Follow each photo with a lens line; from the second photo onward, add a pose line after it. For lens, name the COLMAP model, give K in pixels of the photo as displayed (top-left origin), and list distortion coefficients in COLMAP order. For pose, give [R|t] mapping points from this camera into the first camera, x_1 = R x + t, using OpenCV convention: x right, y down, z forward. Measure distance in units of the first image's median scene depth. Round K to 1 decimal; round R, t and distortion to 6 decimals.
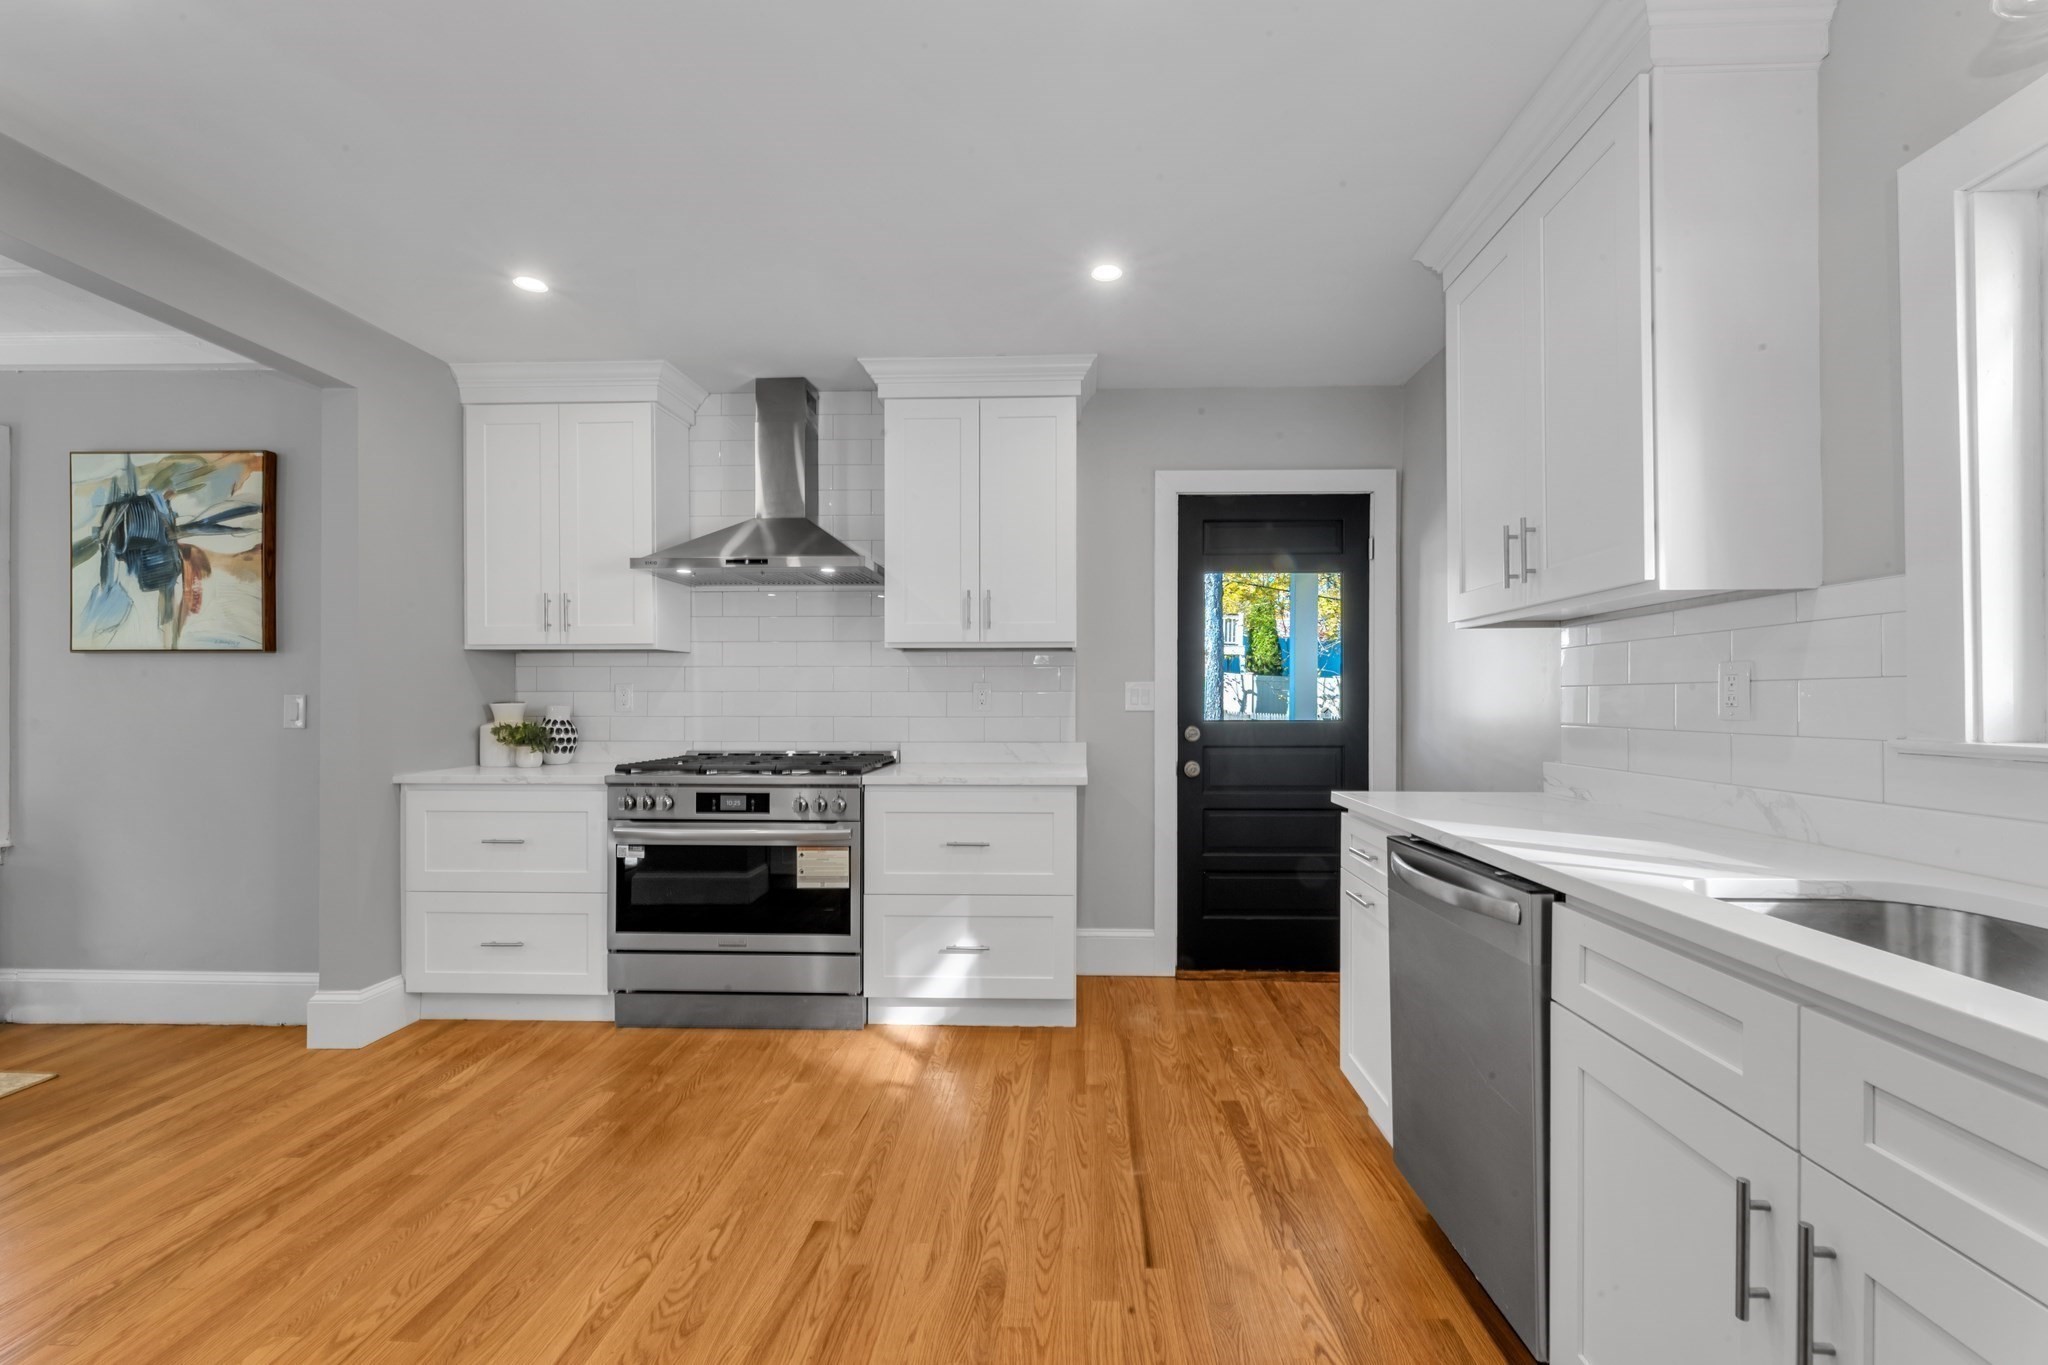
lens RADIAL K [[834.6, 0, 1043.7], [0, 834.6, 692.7], [0, 0, 1]] dist [-0.001169, -0.000908]
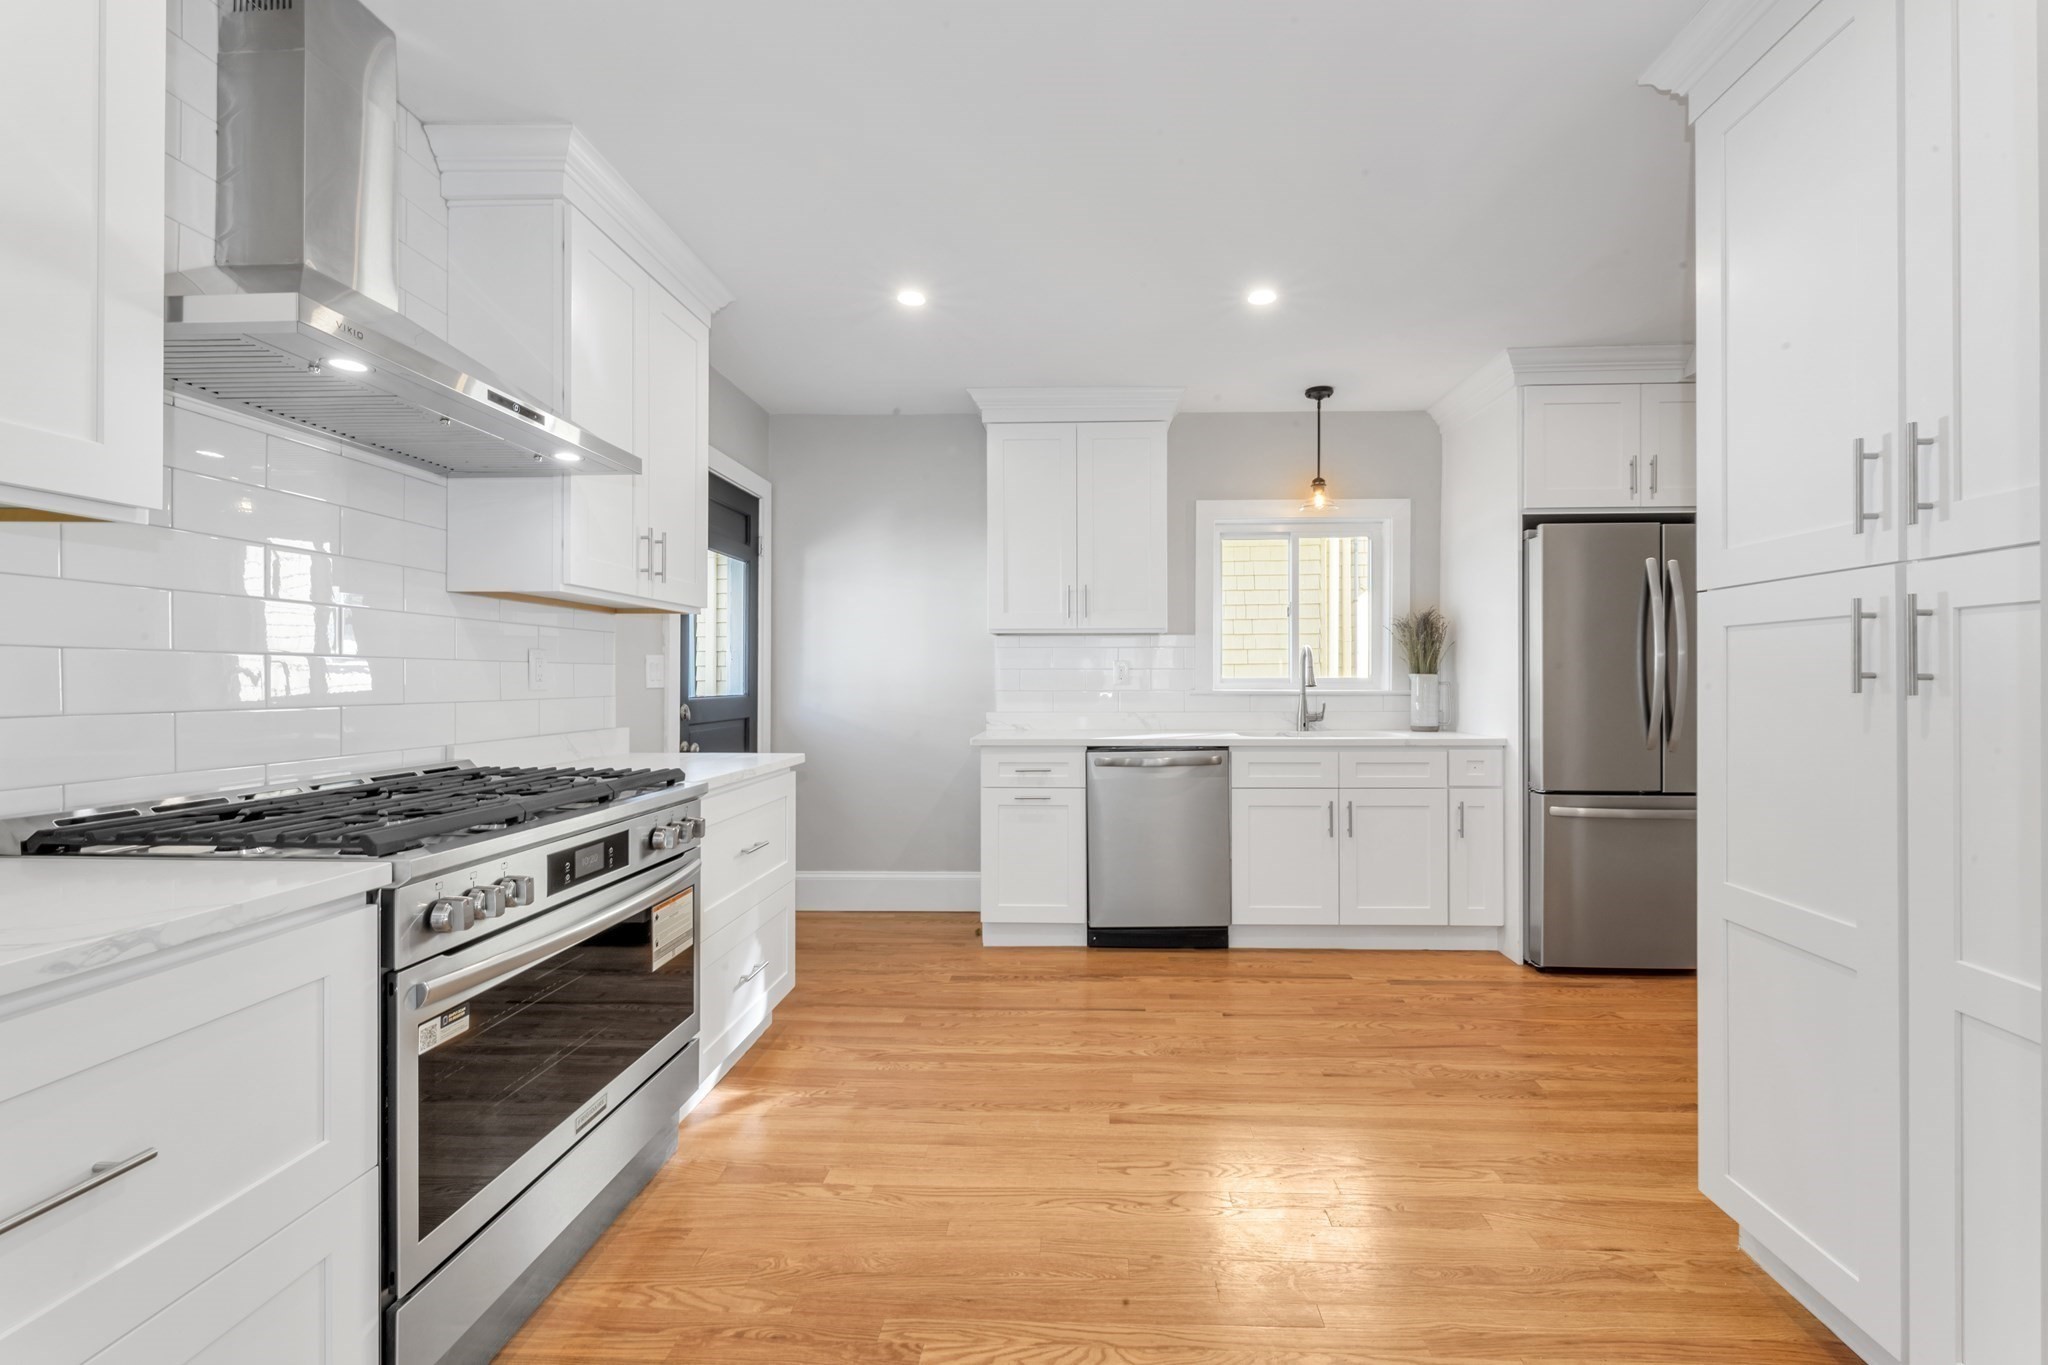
lens RADIAL K [[834.6, 0, 1062.4], [0, 834.6, 680.1], [0, 0, 1]] dist [-0.001169, -0.000908]
pose [[0.004013, 0.000668, 0.999992, -1.555894], [-0.005352, 0.999985, -0.000647, 0.019925], [-0.999978, -0.005349, 0.004016, 1.155790]]
